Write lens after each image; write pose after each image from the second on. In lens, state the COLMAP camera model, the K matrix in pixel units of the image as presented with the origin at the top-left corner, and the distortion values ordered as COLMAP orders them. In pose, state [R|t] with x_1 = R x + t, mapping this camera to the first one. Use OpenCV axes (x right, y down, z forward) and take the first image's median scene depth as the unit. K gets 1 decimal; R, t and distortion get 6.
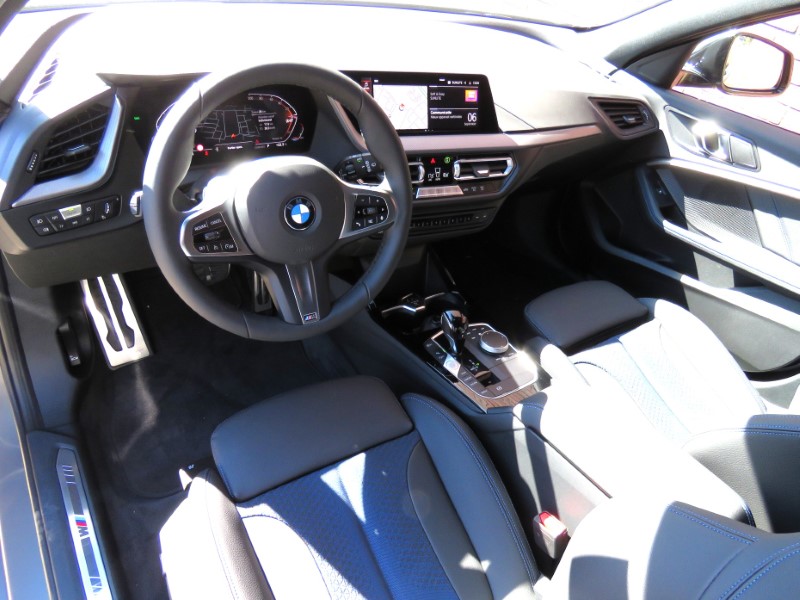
lens RADIAL K [[547.5, 0, 400.0], [0, 547.5, 300.0], [0, 0, 1]] dist [-0.004139, -0.002235]
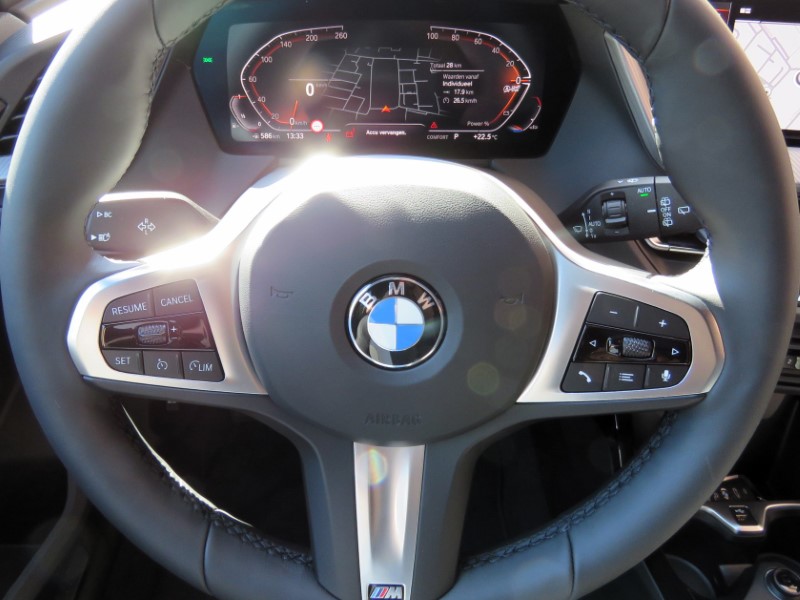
lens RADIAL K [[608.6, 0, 373.5], [0, 608.6, 250.2], [0, 0, 1]] dist [-0.004558, -0.004343]
pose [[0.829646, 0.188067, -0.525660, -0.001211], [-0.245113, 0.968657, -0.040301, -0.128304], [0.501604, 0.162281, 0.849740, 0.462621]]
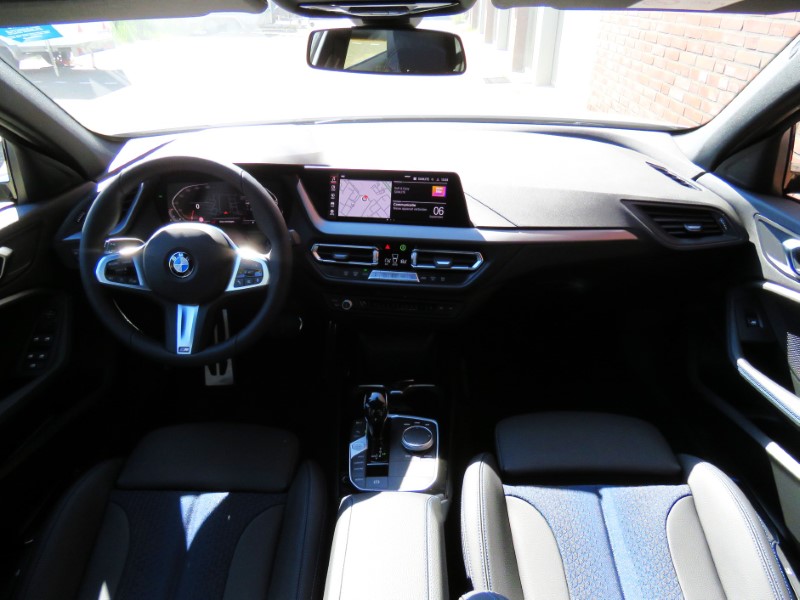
lens RADIAL K [[531.8, 0, 399.8], [0, 531.8, 272.0], [0, 0, 1]] dist [0.002730, 0.000993]
pose [[0.815297, 0.097185, -0.570829, 0.671393], [-0.236076, 0.955952, -0.174426, -0.030415], [0.528734, 0.276968, 0.802327, 0.187720]]
